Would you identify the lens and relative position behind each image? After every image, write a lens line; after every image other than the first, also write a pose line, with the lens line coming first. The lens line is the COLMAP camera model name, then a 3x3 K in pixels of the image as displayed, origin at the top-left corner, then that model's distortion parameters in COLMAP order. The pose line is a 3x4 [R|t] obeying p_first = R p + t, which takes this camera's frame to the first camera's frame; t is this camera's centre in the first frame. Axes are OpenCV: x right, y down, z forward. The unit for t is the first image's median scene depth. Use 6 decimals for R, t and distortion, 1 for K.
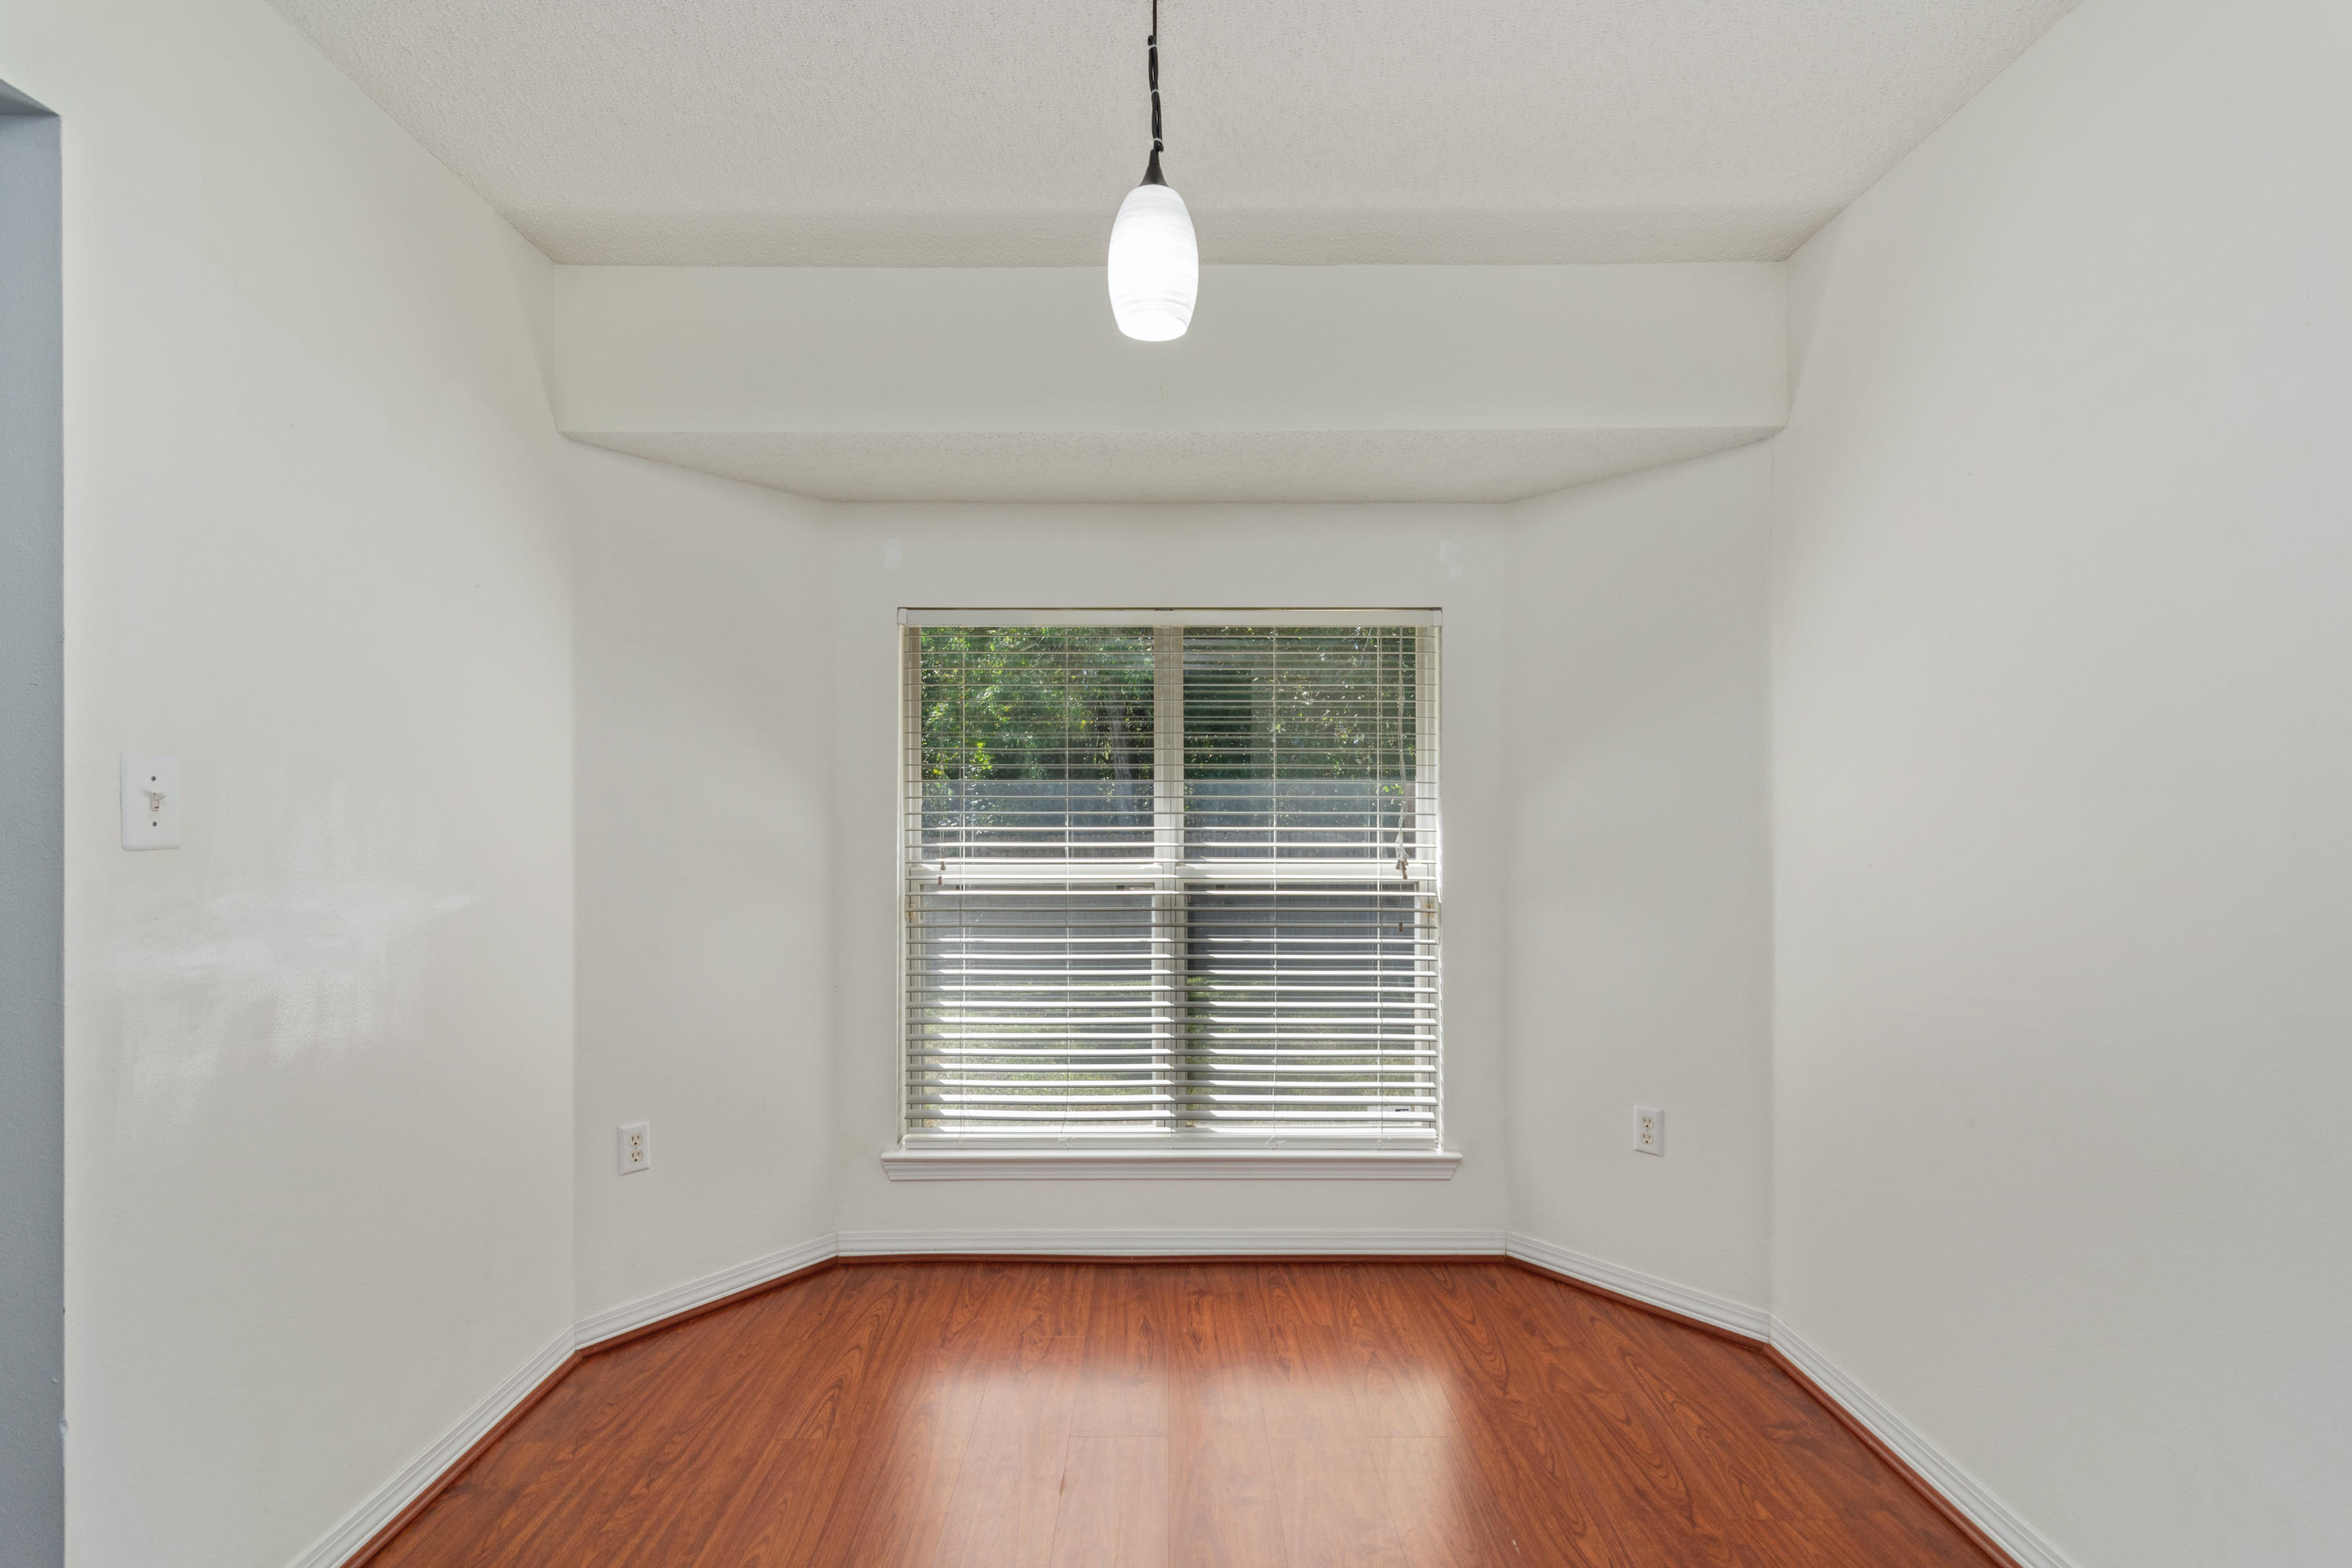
lens RADIAL K [[1102.2, 0, 1166.2], [0, 1102.2, 803.6], [0, 0, 1]] dist [0.000456, 0.000257]
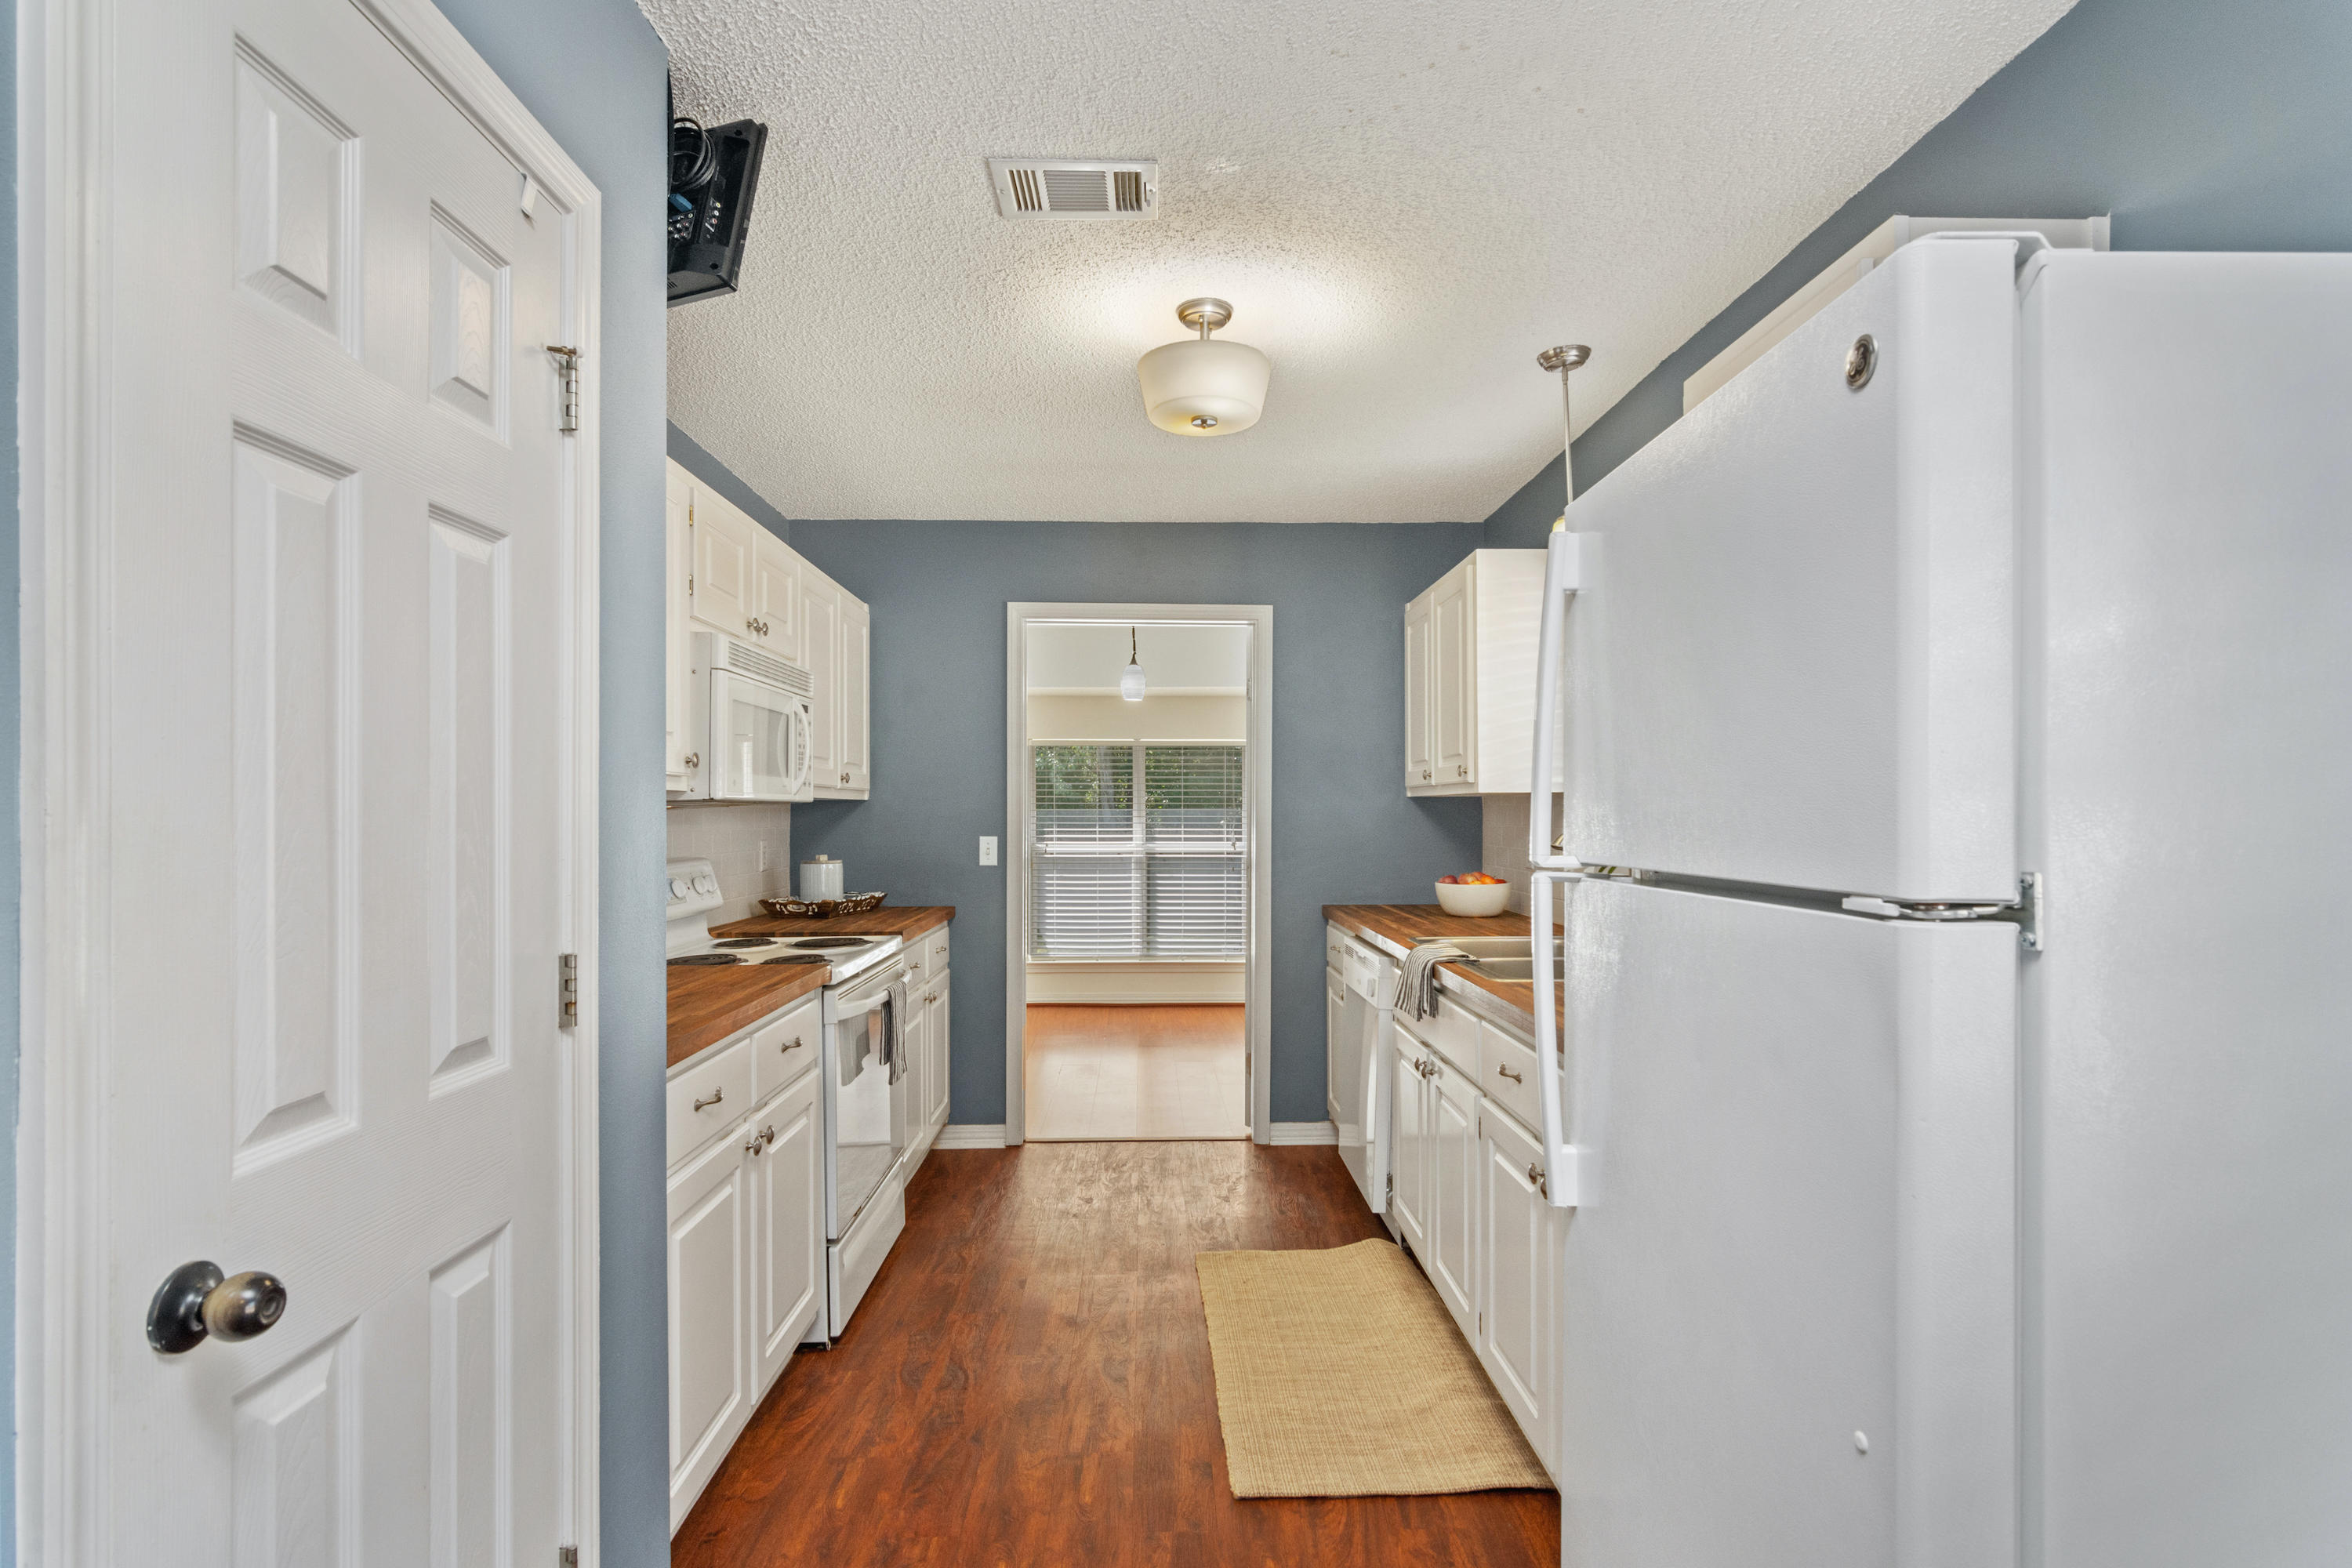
lens RADIAL K [[1102.2, 0, 1166.2], [0, 1102.2, 803.6], [0, 0, 1]] dist [0.000456, 0.000257]
pose [[0.999782, -0.000231, 0.020864, 0.011547], [0.000286, 0.999996, -0.002650, -0.028356], [-0.020864, 0.002655, 0.999779, -1.449485]]
